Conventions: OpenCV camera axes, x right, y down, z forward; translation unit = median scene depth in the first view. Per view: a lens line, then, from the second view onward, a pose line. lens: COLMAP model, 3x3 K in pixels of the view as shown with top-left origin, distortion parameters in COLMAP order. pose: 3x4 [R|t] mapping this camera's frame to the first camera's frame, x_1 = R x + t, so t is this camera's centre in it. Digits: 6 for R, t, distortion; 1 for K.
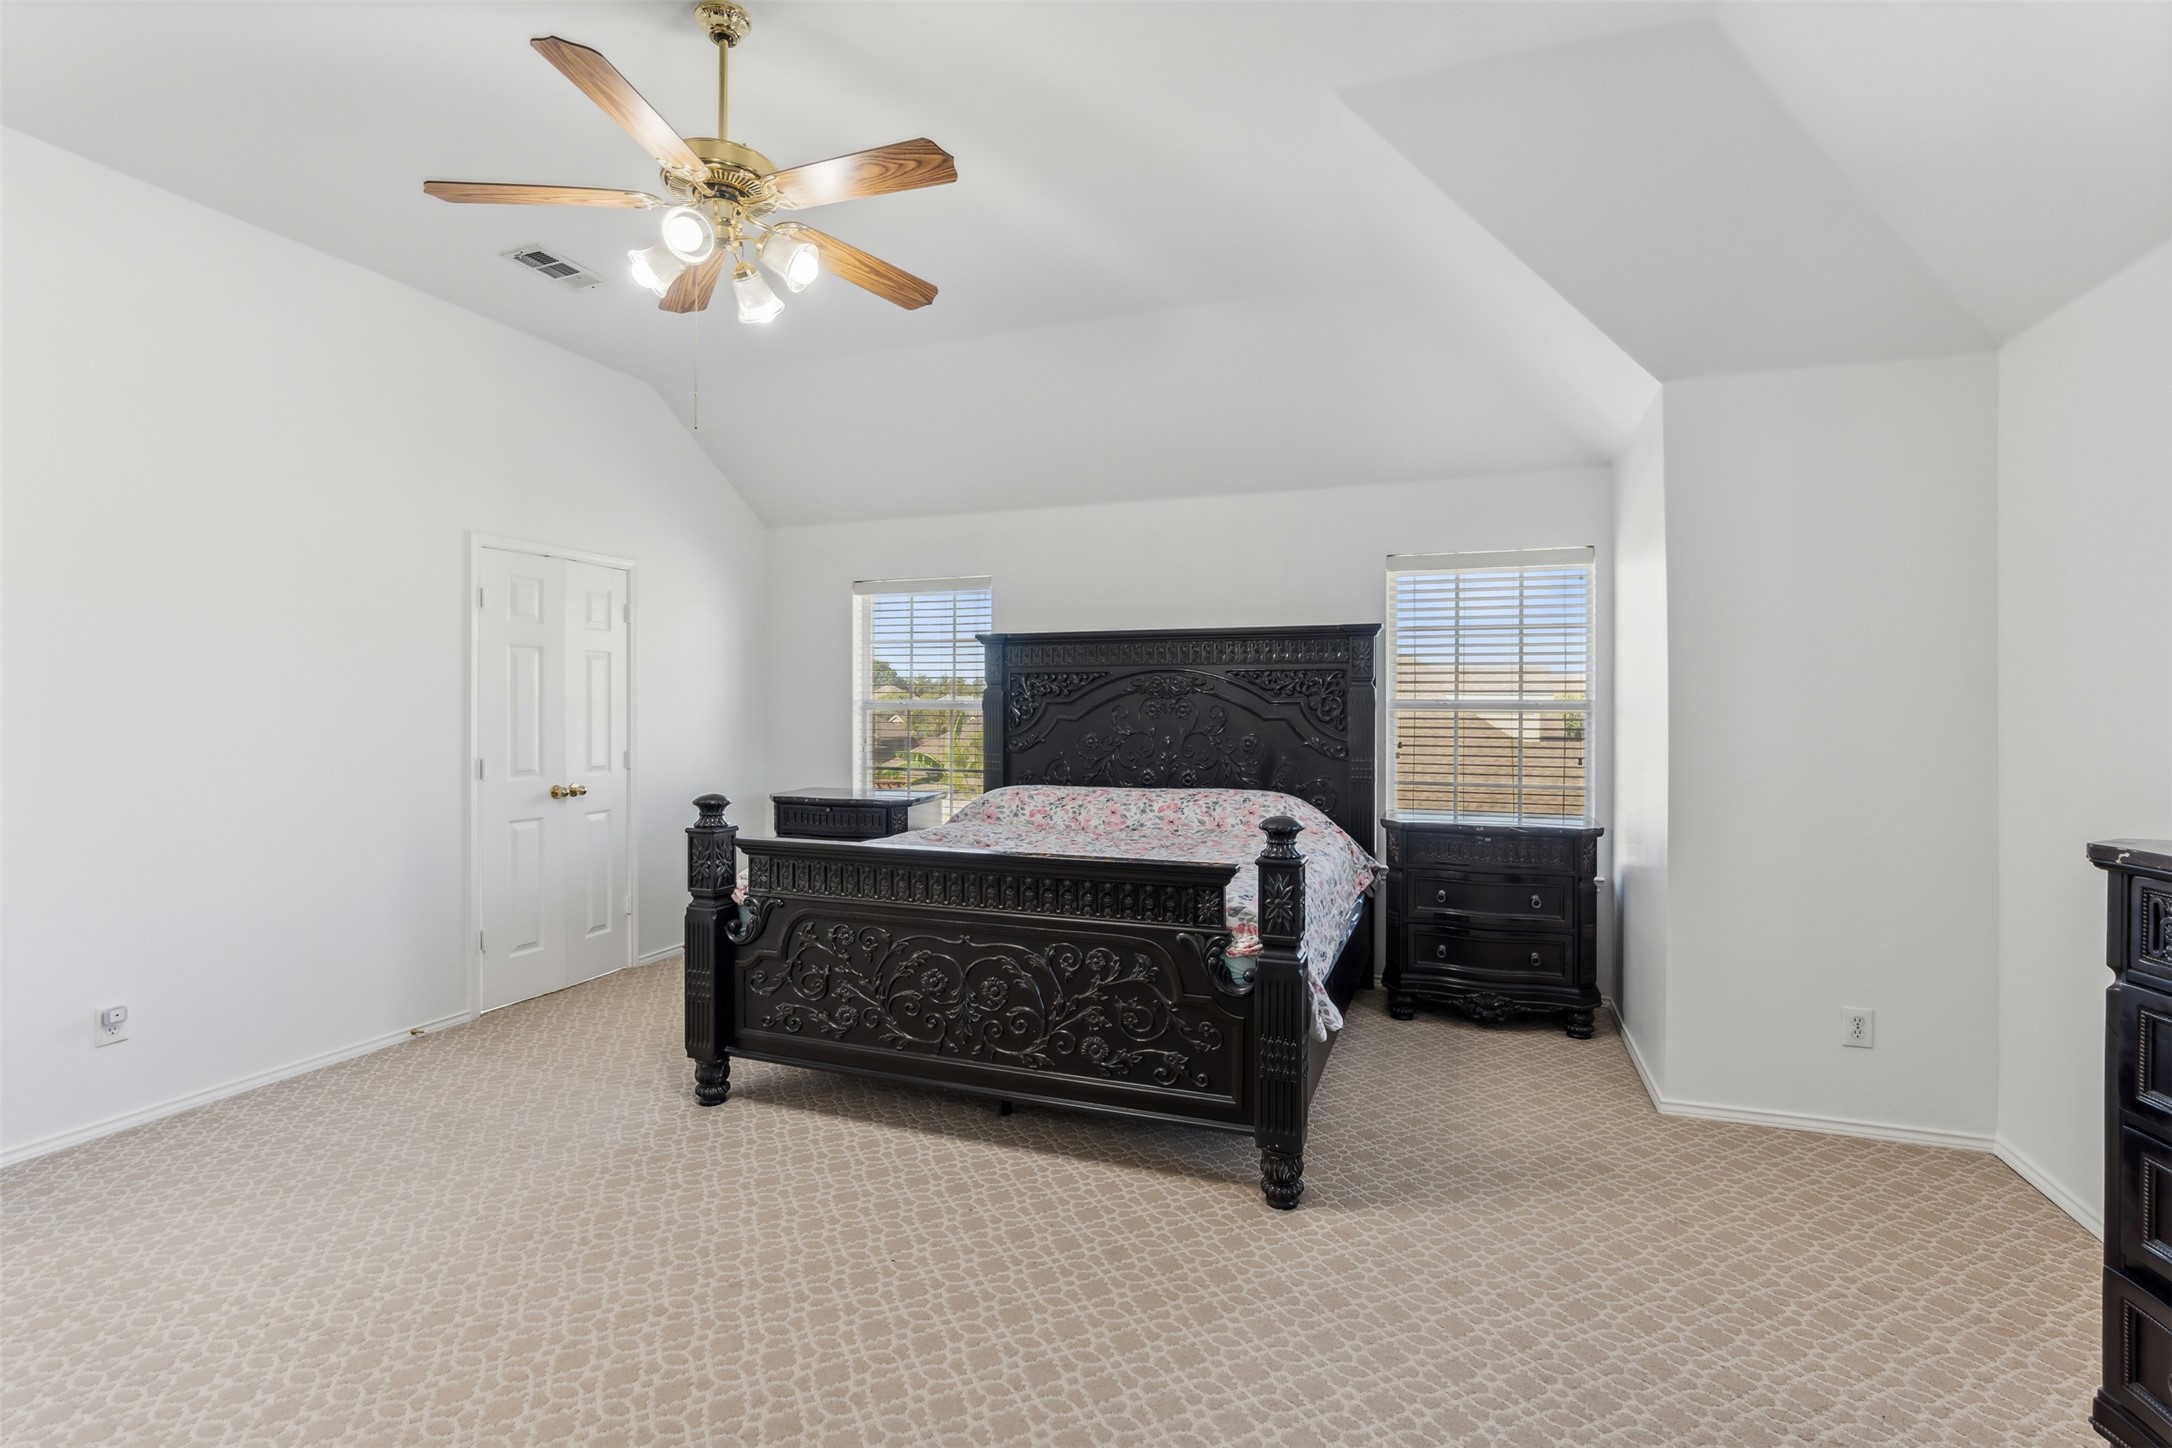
lens RADIAL K [[990.5, 0, 1132.8], [0, 990.5, 717.6], [0, 0, 1]] dist [-0.002705, 0.001102]
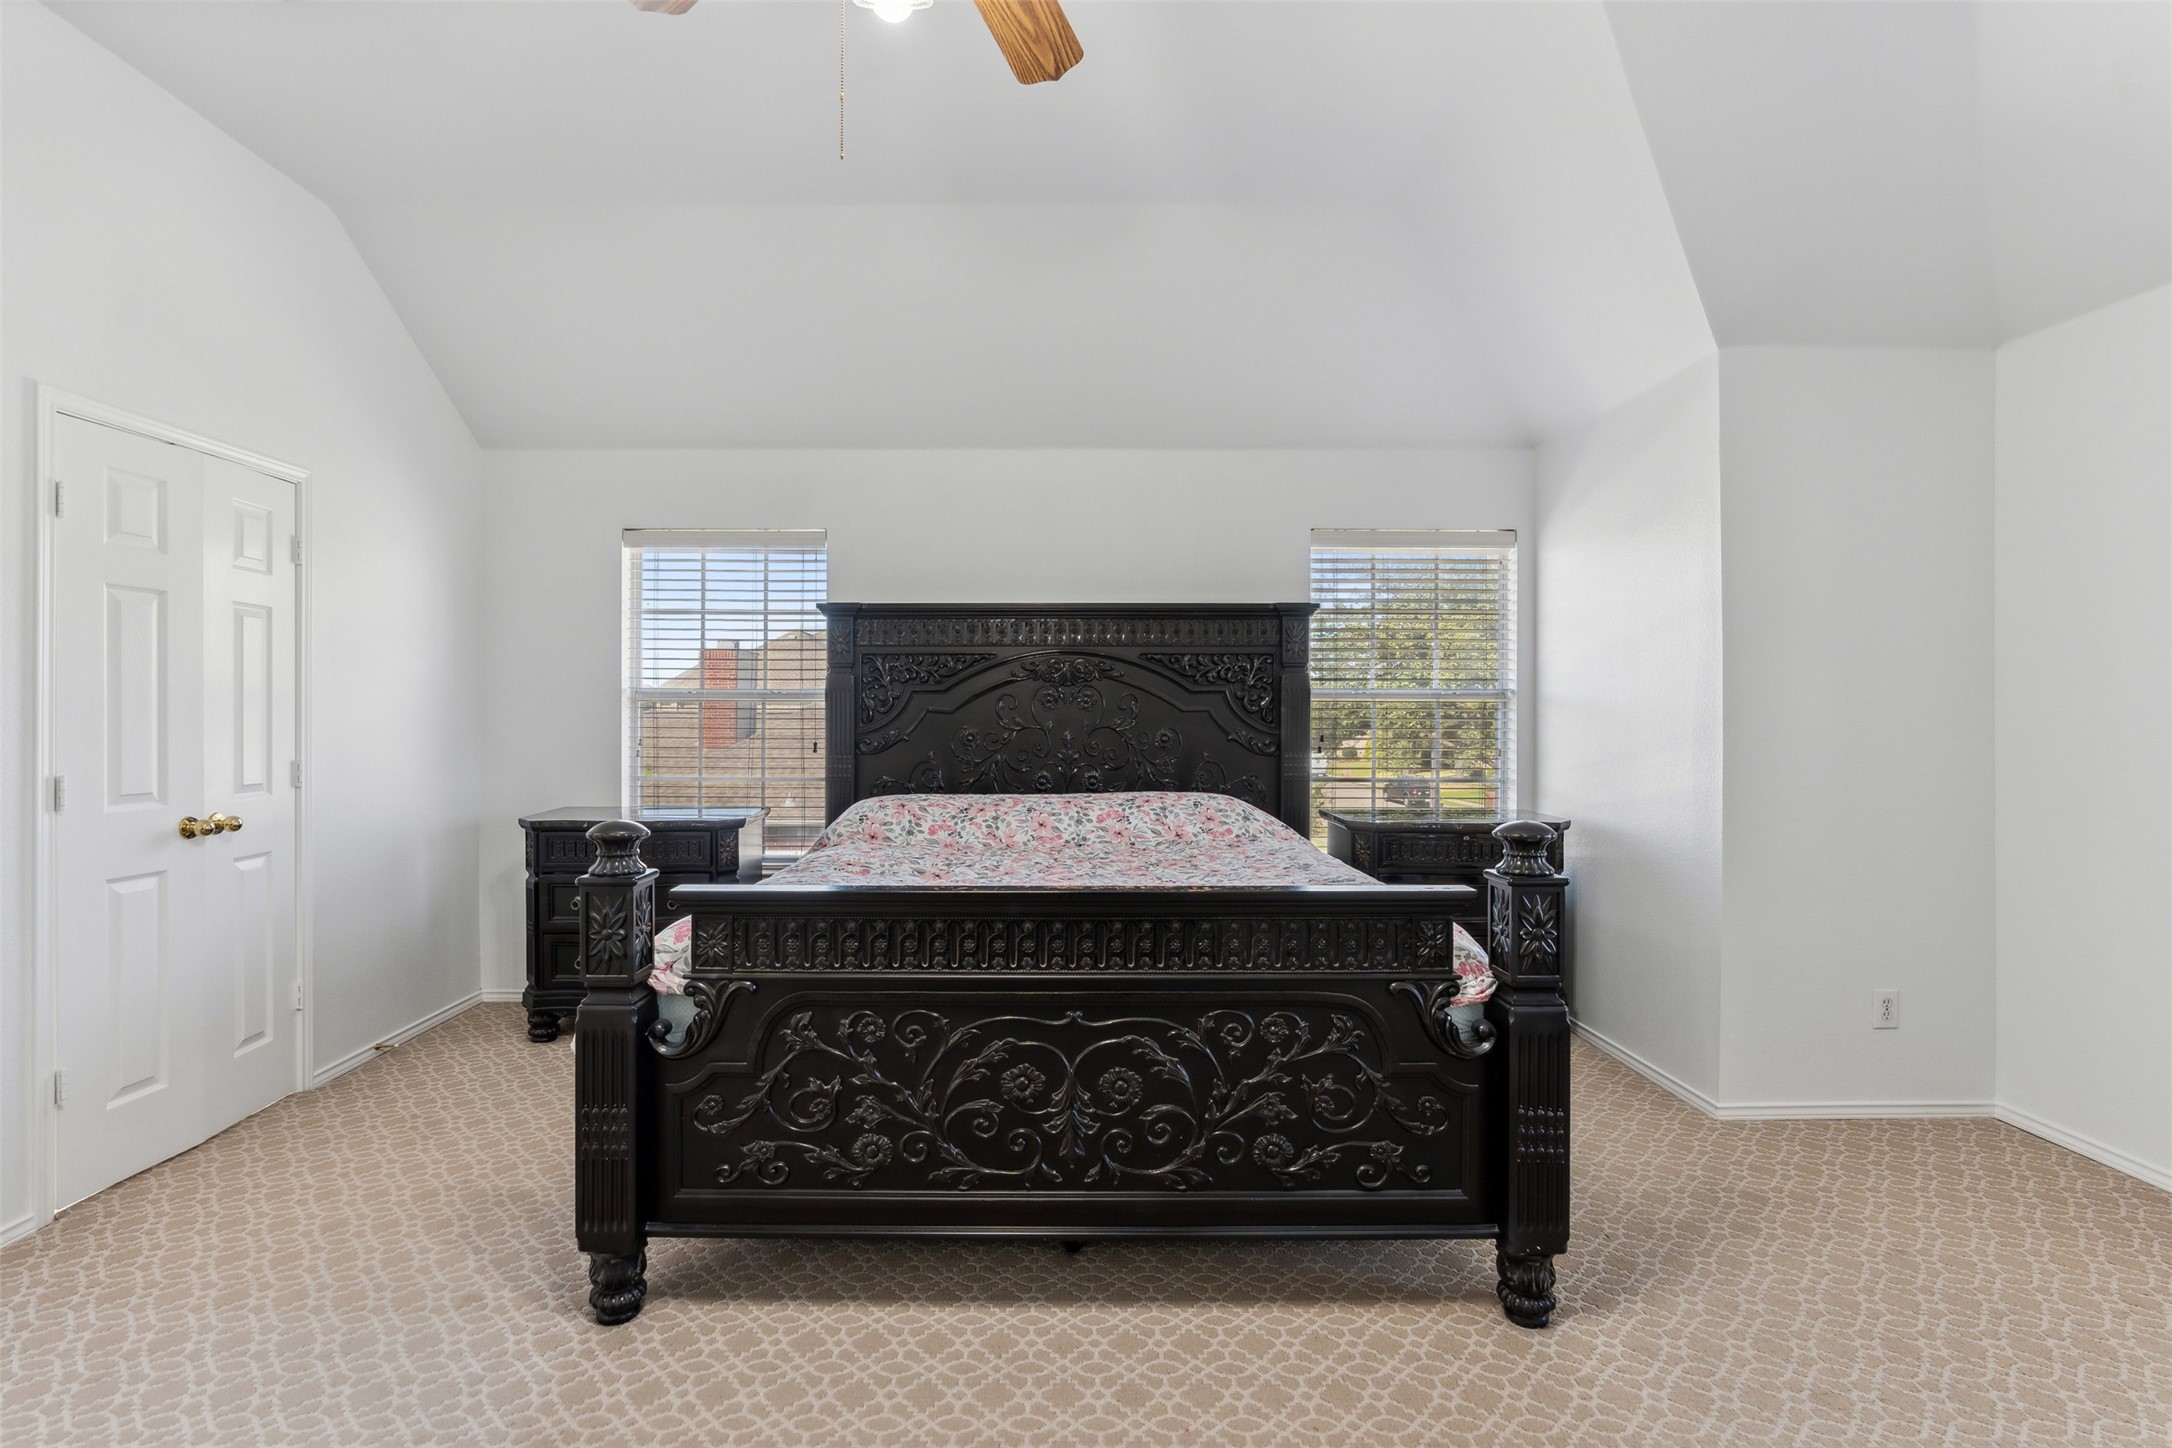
lens RADIAL K [[990.5, 0, 1080.1], [0, 990.5, 718.0], [0, 0, 1]] dist [-0.002705, 0.001102]
pose [[0.941750, -0.004039, 0.336289, -0.359518], [0.005320, 0.999982, -0.002887, 0.015539], [-0.336271, 0.004508, 0.941754, 0.313541]]
